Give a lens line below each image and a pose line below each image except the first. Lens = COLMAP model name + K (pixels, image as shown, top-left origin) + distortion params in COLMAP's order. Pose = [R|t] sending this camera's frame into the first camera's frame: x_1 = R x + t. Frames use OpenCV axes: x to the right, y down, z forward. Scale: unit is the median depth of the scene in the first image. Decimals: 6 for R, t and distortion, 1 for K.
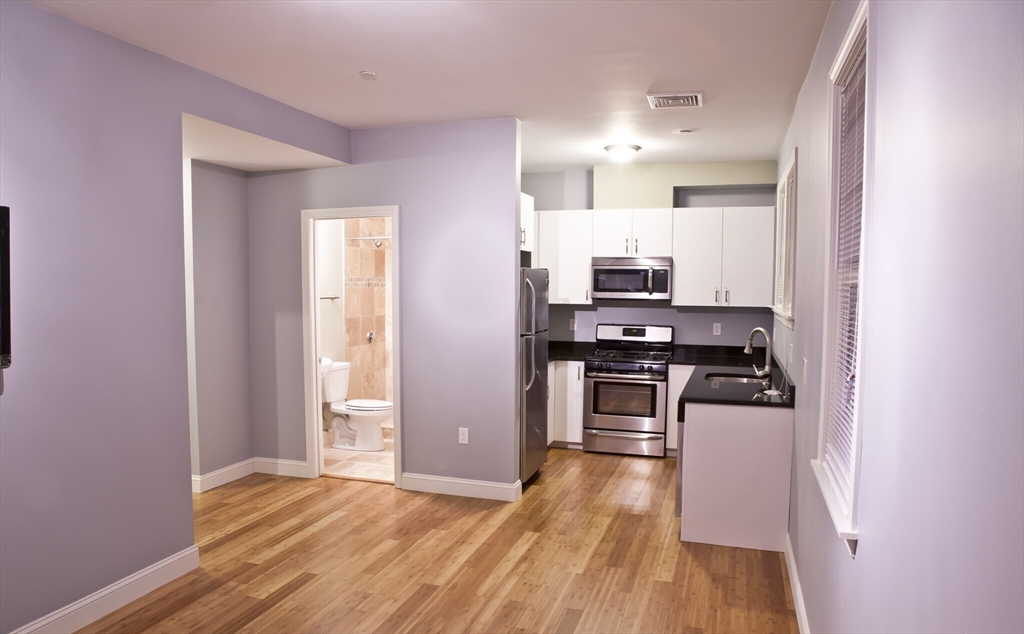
lens RADIAL K [[716.9, 0, 510.8], [0, 716.9, 320.5], [0, 0, 1]] dist [-0.005363, -0.000182]
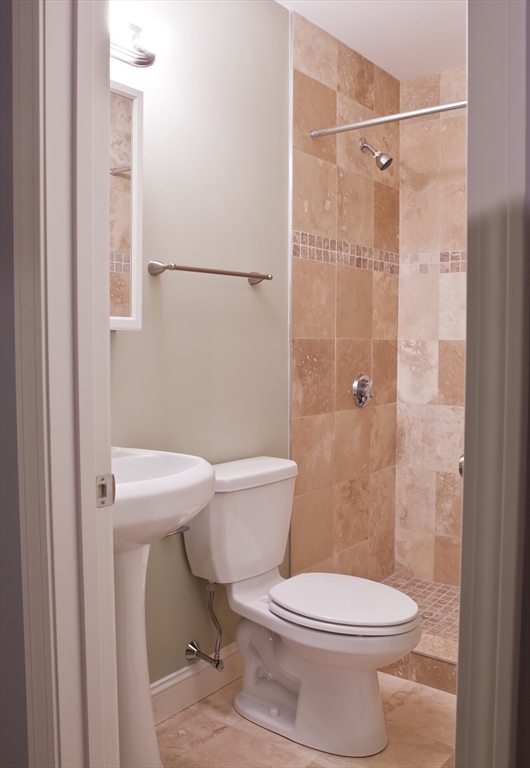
lens RADIAL K [[687.3, 0, 264.0], [0, 687.3, 384.2], [0, 0, 1]] dist [-0.118777, -0.000695]
pose [[0.935618, 0.023071, -0.352259, -0.112343], [-0.018692, 0.999700, 0.015827, 0.014341], [0.352519, -0.008223, 0.935769, 0.628075]]
